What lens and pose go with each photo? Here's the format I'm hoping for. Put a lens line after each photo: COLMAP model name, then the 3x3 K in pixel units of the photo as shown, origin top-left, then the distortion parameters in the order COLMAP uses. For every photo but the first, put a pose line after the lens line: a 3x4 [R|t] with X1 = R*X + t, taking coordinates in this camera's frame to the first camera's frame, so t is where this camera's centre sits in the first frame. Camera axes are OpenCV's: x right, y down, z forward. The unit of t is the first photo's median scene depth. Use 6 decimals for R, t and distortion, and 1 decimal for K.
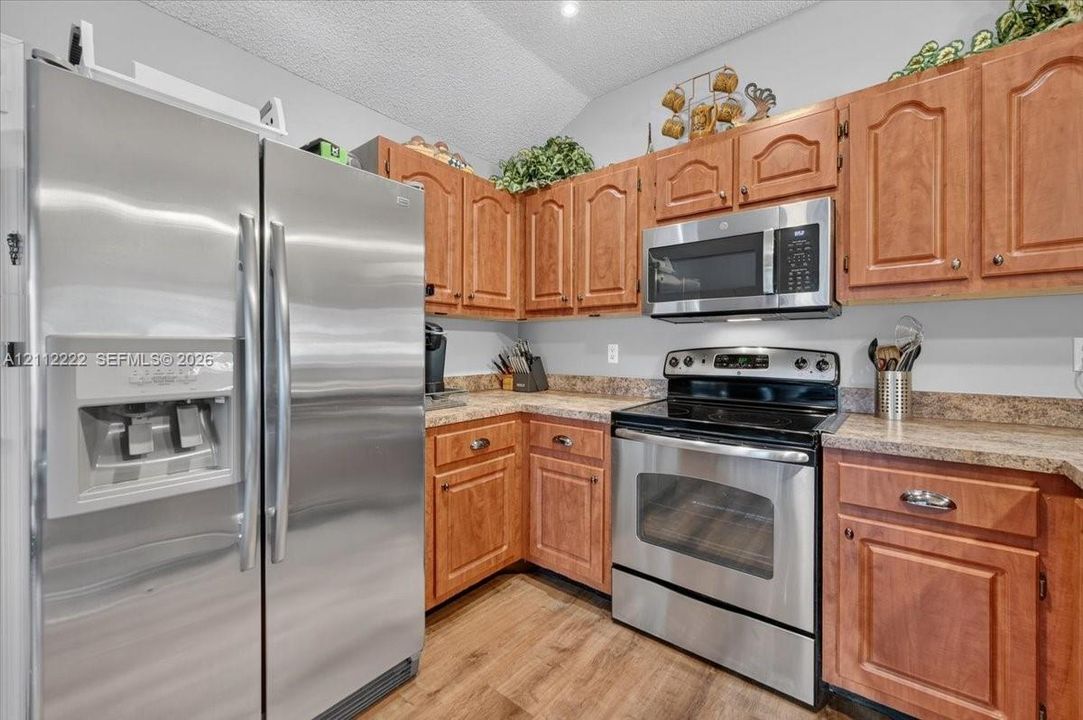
lens RADIAL K [[421.8, 0, 571.7], [0, 421.8, 354.6], [0, 0, 1]] dist [-0.000256, -0.000072]
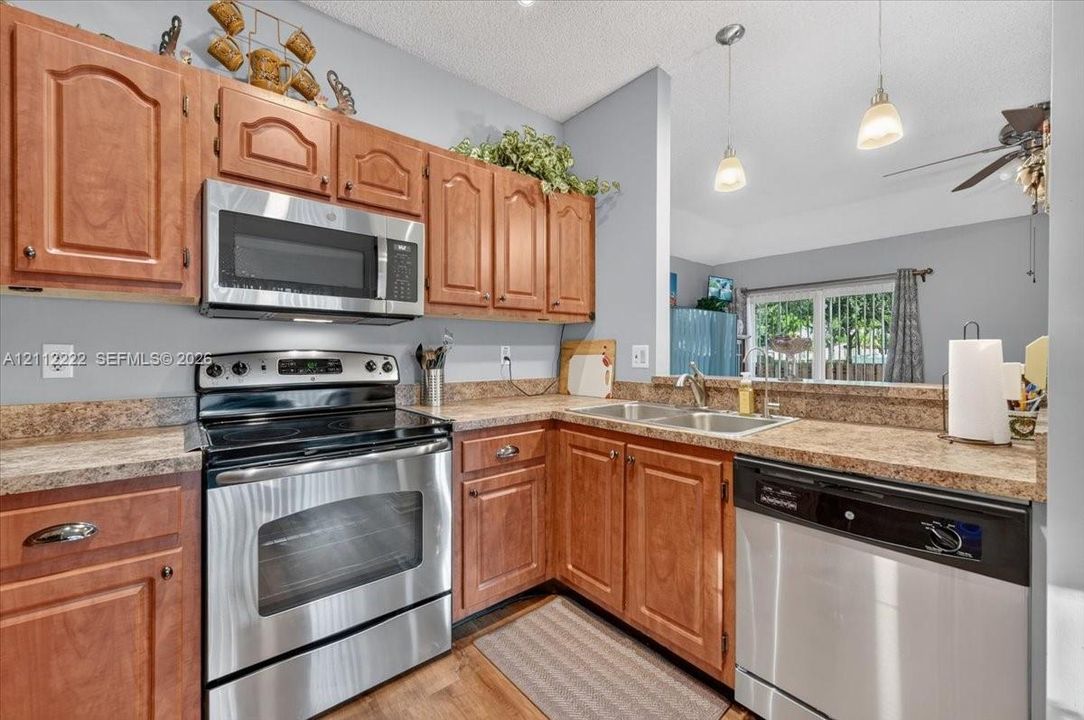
lens RADIAL K [[434.8, 0, 547.4], [0, 434.8, 353.3], [0, 0, 1]] dist [0.000411, -0.000149]
pose [[0.218937, -0.005093, 0.975726, -0.435441], [0.010965, 0.999936, 0.002759, -0.009147], [-0.975677, 0.010094, 0.218979, 0.340884]]
